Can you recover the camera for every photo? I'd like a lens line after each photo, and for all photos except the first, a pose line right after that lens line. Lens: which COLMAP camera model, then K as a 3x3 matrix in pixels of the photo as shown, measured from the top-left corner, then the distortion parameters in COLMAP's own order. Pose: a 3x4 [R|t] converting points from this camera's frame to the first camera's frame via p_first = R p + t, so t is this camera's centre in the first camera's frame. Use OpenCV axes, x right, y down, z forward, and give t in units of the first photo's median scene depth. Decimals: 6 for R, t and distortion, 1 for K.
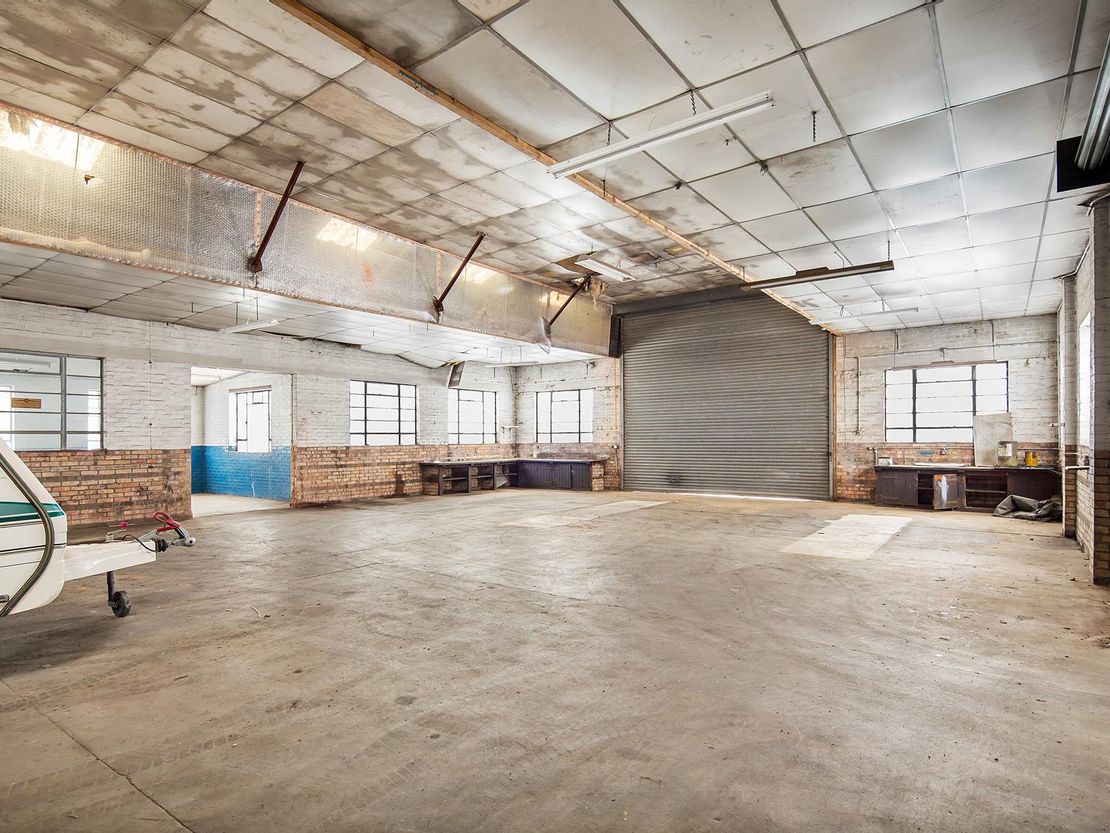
lens RADIAL K [[608.2, 0, 545.8], [0, 608.2, 440.9], [0, 0, 1]] dist [0.006490, -0.001528]
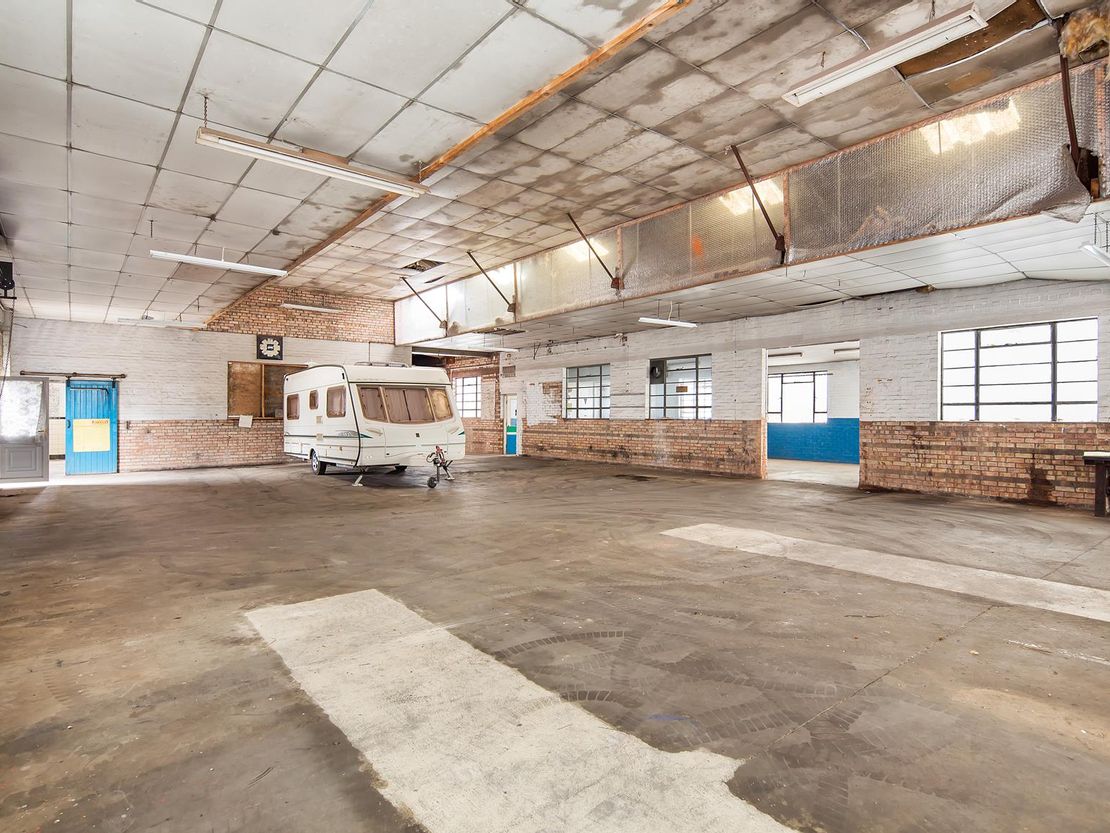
lens RADIAL K [[608.2, 0, 555.0], [0, 608.2, 414.9], [0, 0, 1]] dist [0.006490, -0.001528]
pose [[-0.252465, 0.009998, -0.967554, 0.538410], [0.000724, 0.999948, 0.010144, -0.007661], [0.967606, 0.001861, -0.252459, 0.753628]]
